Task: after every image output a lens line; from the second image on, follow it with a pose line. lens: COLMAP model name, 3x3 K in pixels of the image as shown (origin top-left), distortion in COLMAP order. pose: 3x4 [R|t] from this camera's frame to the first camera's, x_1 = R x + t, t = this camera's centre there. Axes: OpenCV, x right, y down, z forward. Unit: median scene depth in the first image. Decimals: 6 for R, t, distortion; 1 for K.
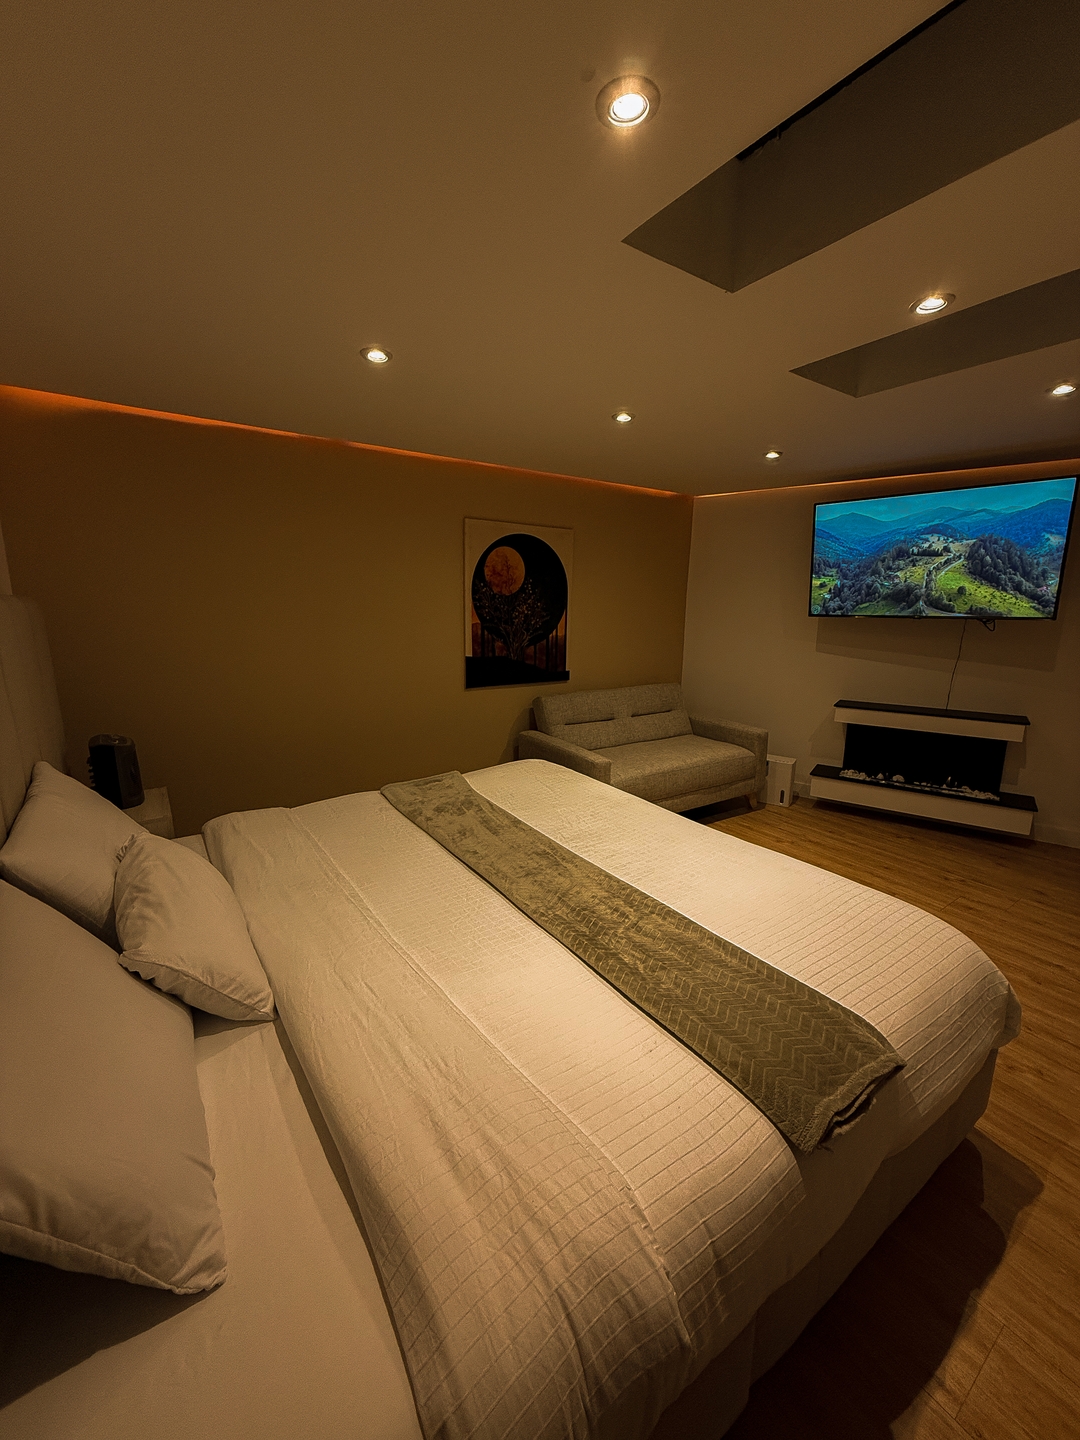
lens RADIAL K [[576.8, 0, 540.0], [0, 576.8, 720.0], [0, 0, 1]] dist [0.000185, 0.000043]
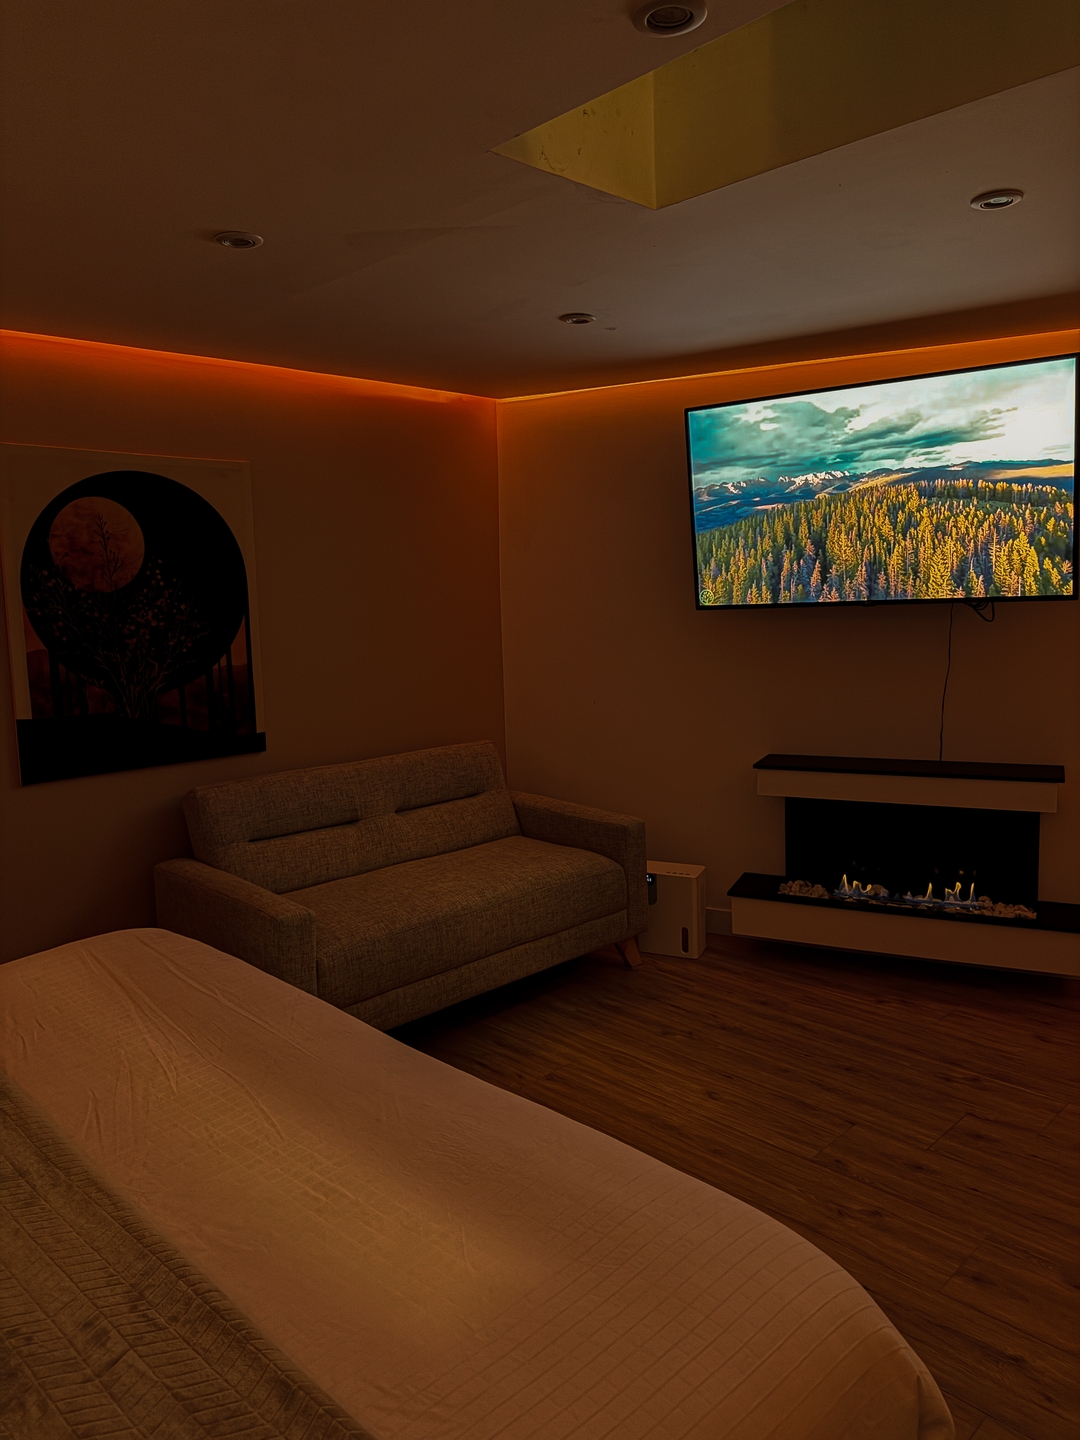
lens RADIAL K [[1019.0, 0, 540.0], [0, 1019.0, 720.0], [0, 0, 1]] dist [0.136589, -0.276638]
pose [[0.983740, -0.060113, 0.169241, 0.148921], [0.072703, 0.994950, -0.069202, -0.016606], [-0.164227, 0.080381, 0.983142, 0.065691]]
